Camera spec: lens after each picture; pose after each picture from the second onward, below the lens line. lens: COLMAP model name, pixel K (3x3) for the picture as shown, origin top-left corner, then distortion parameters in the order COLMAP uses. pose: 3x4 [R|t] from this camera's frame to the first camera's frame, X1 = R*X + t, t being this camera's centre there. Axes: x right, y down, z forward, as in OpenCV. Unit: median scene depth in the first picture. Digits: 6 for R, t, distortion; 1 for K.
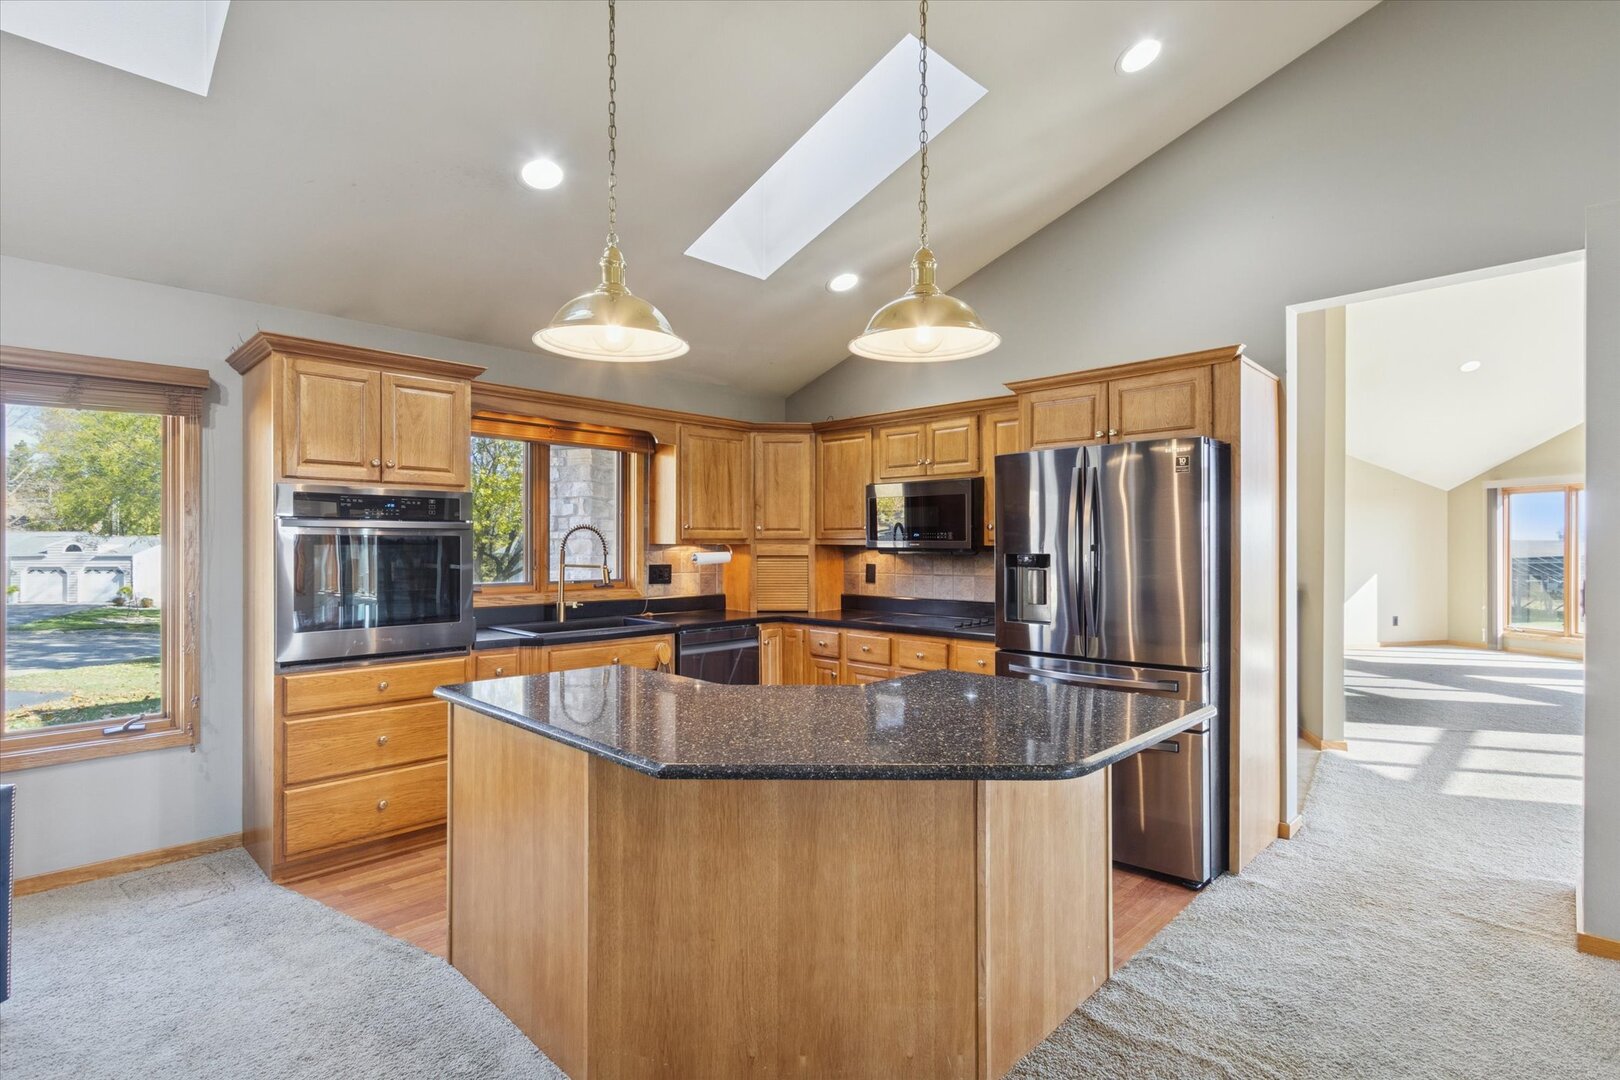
lens RADIAL K [[783.1, 0, 811.4], [0, 783.1, 543.9], [0, 0, 1]] dist [0.001028, 0.000620]
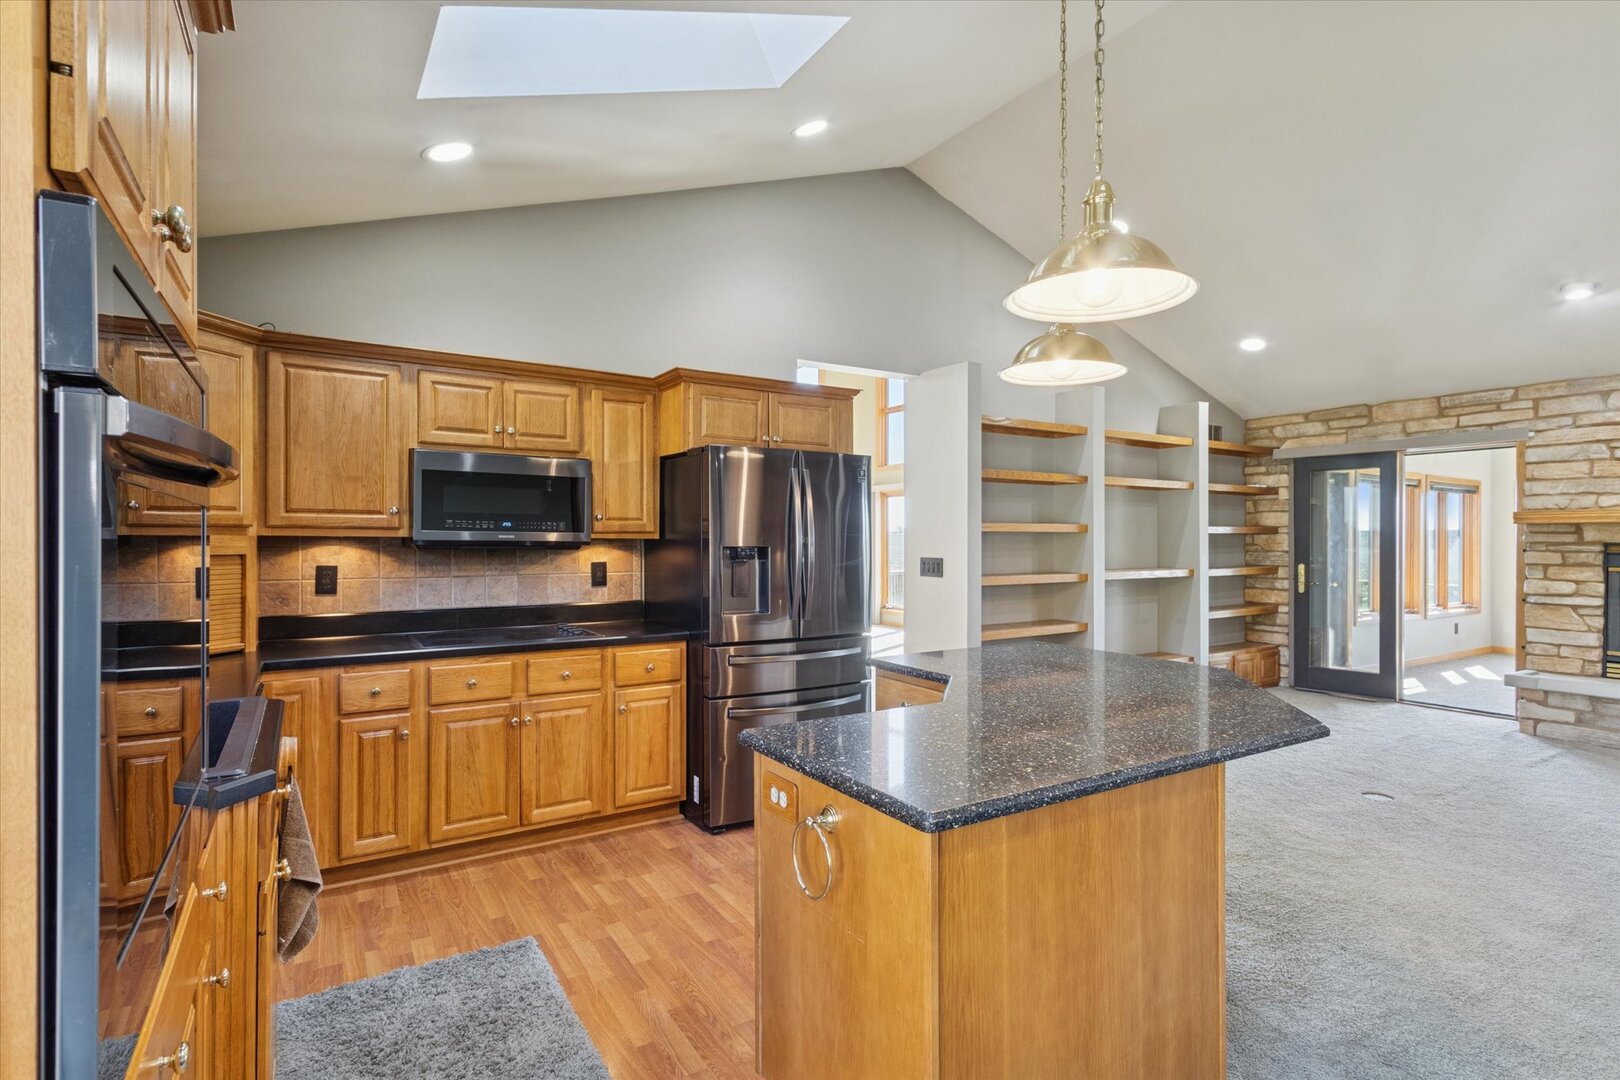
lens RADIAL K [[783.1, 0, 809.9], [0, 783.1, 538.1], [0, 0, 1]] dist [0.001028, 0.000620]
pose [[0.240795, 0.000786, 0.970576, -0.483167], [-0.002023, 0.999998, -0.000308, 0.002007], [-0.970574, -0.001890, 0.240796, 0.469336]]
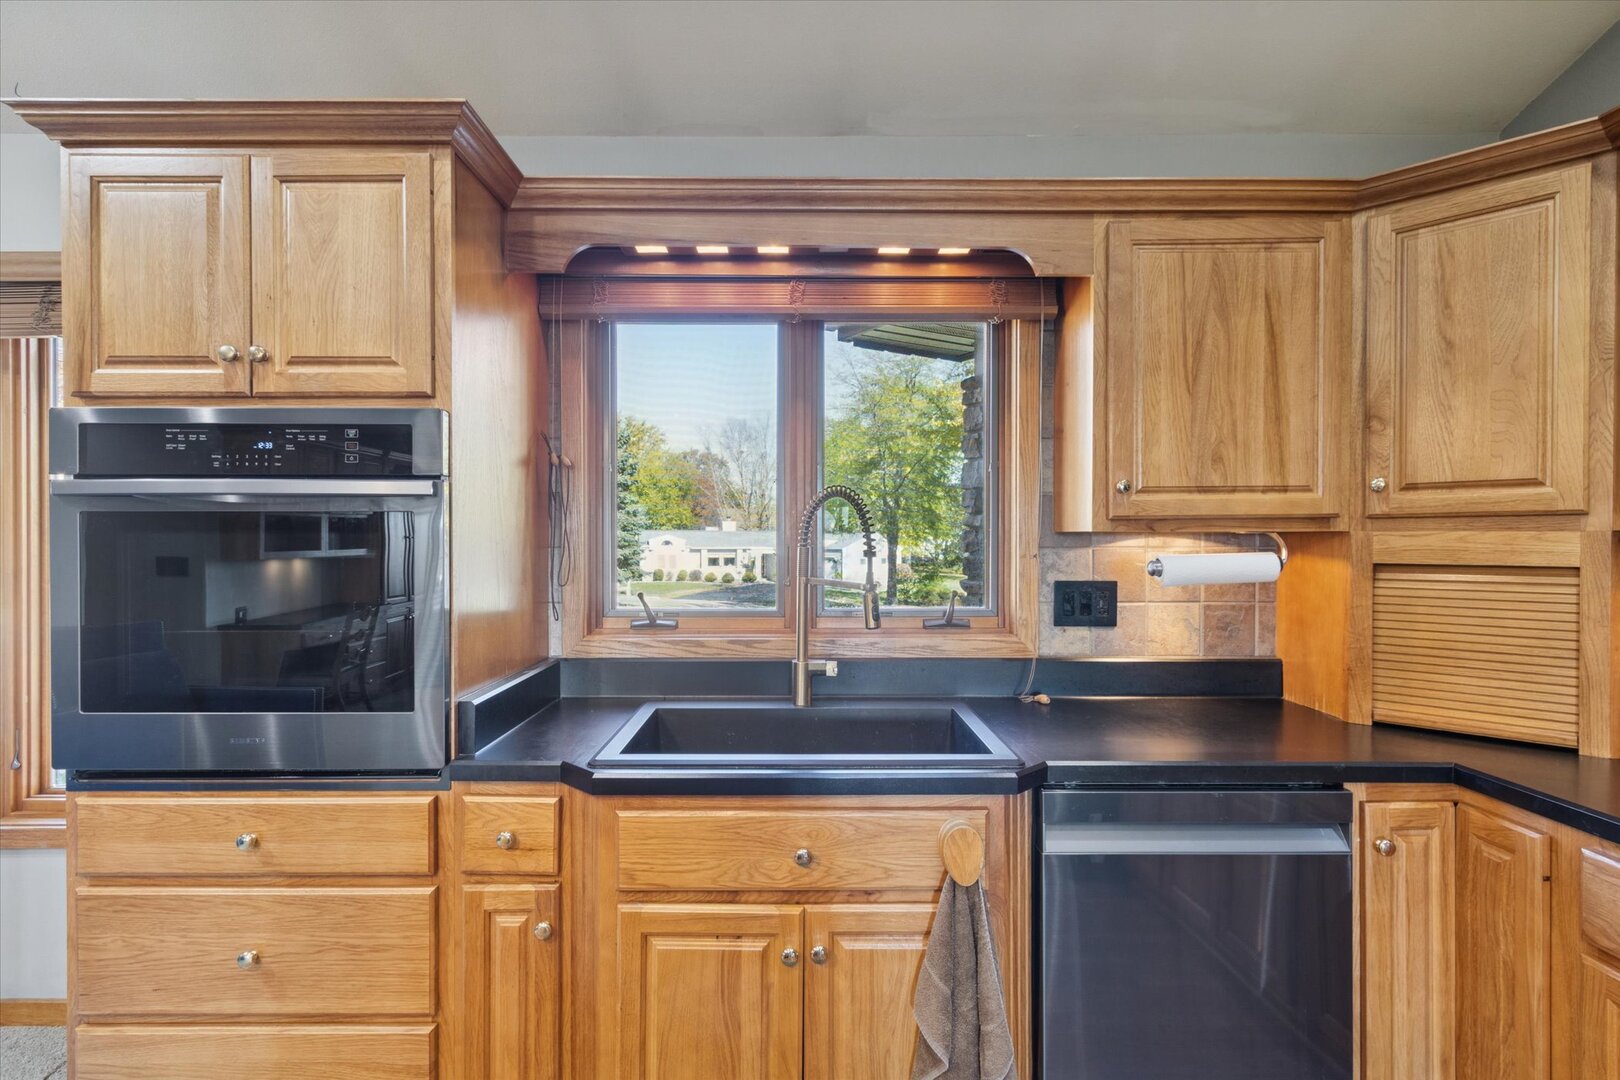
lens RADIAL K [[783.1, 0, 804.5], [0, 783.1, 546.3], [0, 0, 1]] dist [0.001028, 0.000620]
pose [[0.697877, 0.004286, -0.716205, 0.003914], [0.002059, 0.999966, 0.007990, 0.004034], [0.716215, -0.007051, 0.697844, 0.592231]]
